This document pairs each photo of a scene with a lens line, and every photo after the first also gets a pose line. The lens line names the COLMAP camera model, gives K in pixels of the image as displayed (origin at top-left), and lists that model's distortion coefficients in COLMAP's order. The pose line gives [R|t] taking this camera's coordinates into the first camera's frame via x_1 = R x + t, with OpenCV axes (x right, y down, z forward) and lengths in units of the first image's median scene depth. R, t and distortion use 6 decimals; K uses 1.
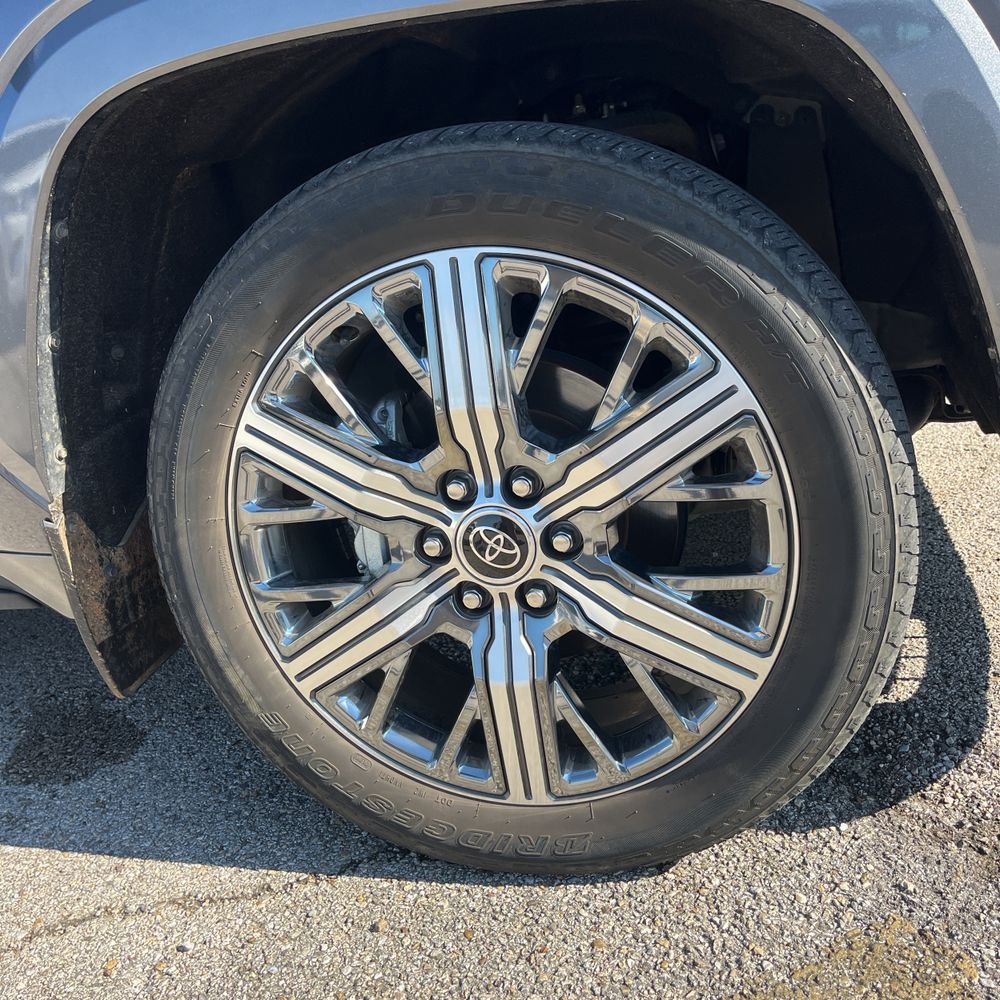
lens RADIAL K [[1029.6, 0, 500.0], [0, 1029.6, 500.0], [0, 0, 1]] dist [0.047035, -0.062010]
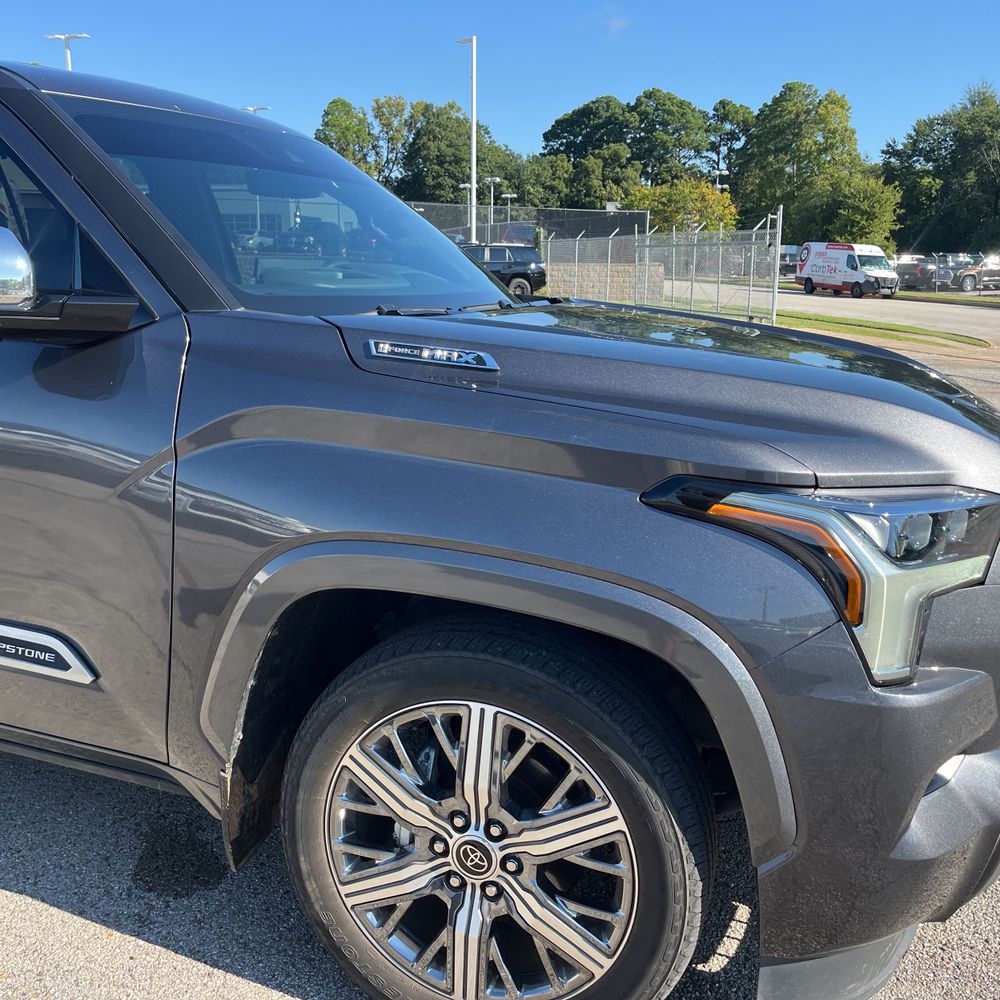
lens RADIAL K [[1020.7, 0, 485.5], [0, 1020.7, 505.7], [0, 0, 1]] dist [0.016685, 0.013538]
pose [[0.978741, 0.202026, -0.035387, -0.045121], [-0.203310, 0.978398, -0.037451, -0.477178], [0.027056, 0.043850, 0.998672, -0.763367]]
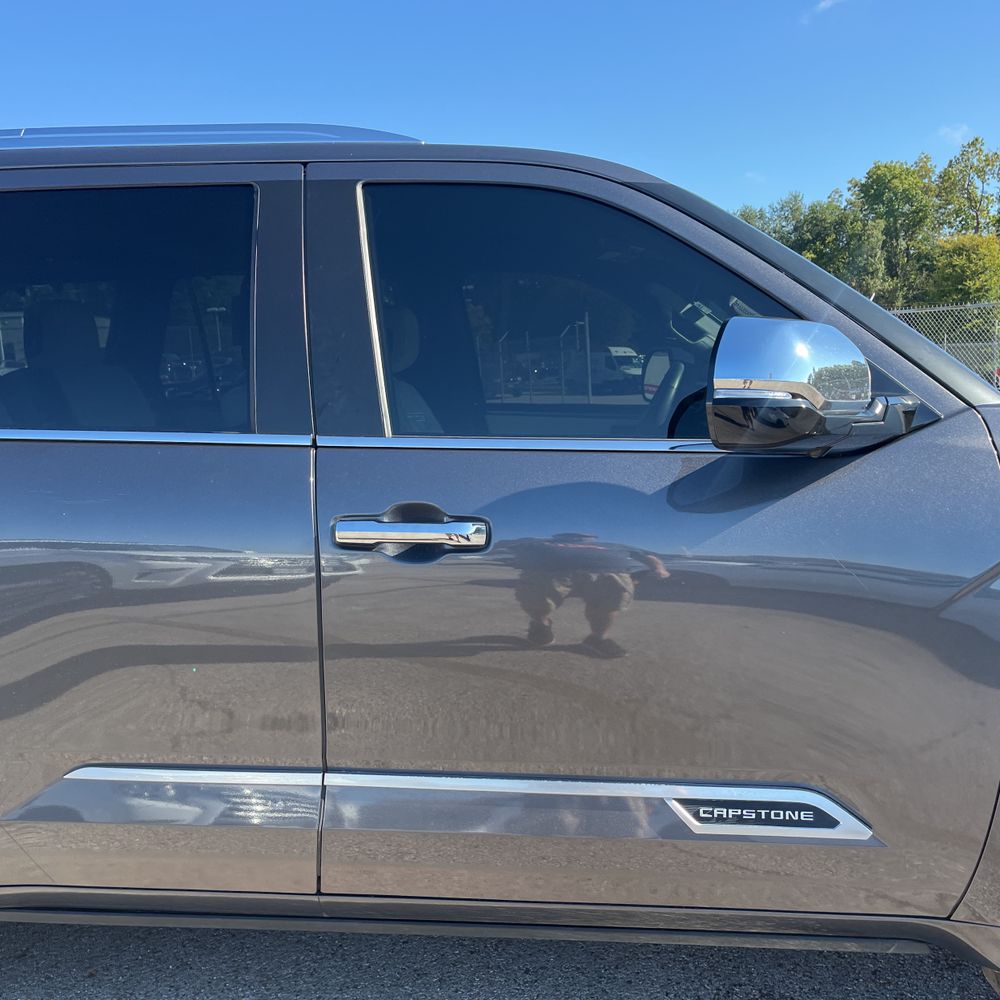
lens RADIAL K [[1020.7, 0, 485.5], [0, 1020.7, 505.7], [0, 0, 1]] dist [0.016685, 0.013538]
pose [[0.977882, 0.108282, 0.178949, -1.745245], [-0.076245, 0.981235, -0.177098, -0.259665], [-0.194767, 0.159537, 0.967788, -0.426272]]
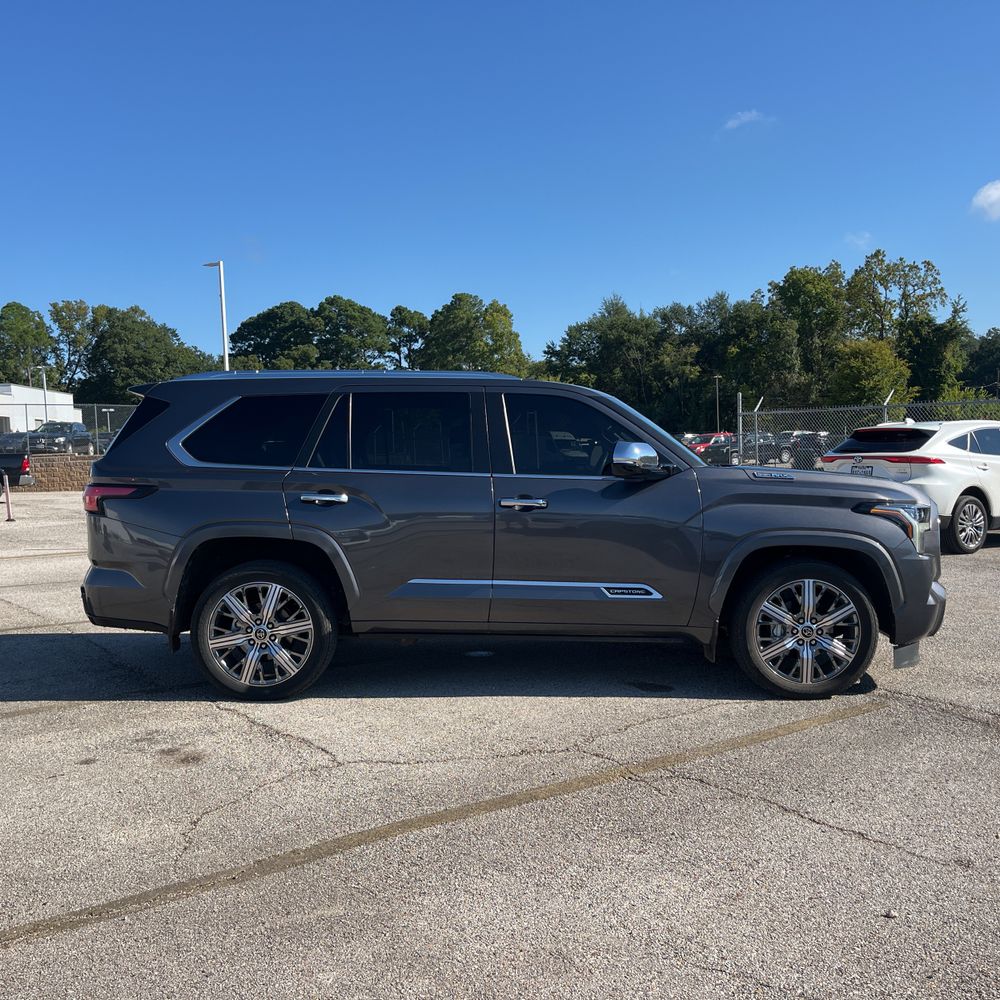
lens RADIAL K [[1029.6, 0, 500.0], [0, 1029.6, 500.0], [0, 0, 1]] dist [0.047035, -0.062010]
pose [[0.960561, 0.136643, 0.242179, -3.012520], [-0.070302, 0.961977, -0.263928, 0.940295], [-0.269035, 0.236493, 0.933644, -3.883258]]
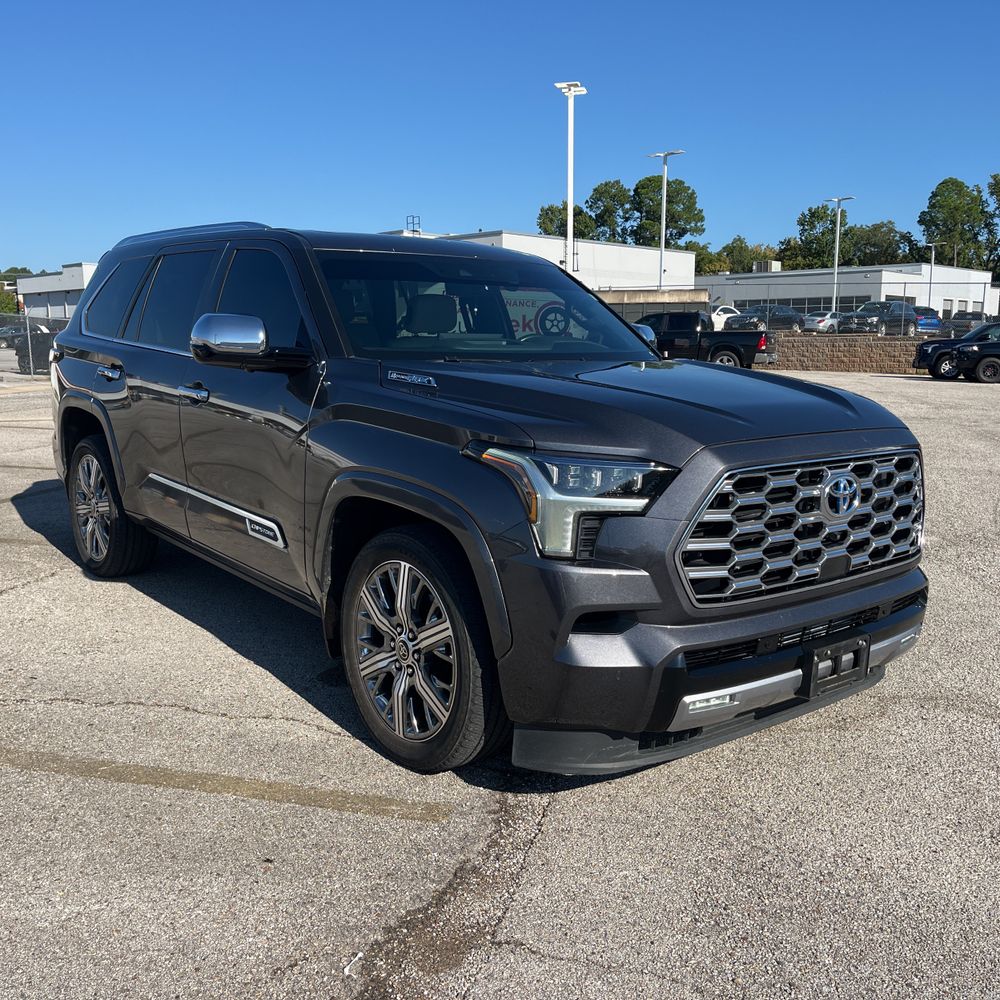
lens RADIAL K [[1020.7, 0, 485.5], [0, 1020.7, 505.7], [0, 0, 1]] dist [0.016685, 0.013538]
pose [[0.787851, 0.268456, -0.554276, 1.827588], [-0.305099, 0.951927, 0.027382, -0.545841], [0.534981, 0.147536, 0.831882, -1.568203]]
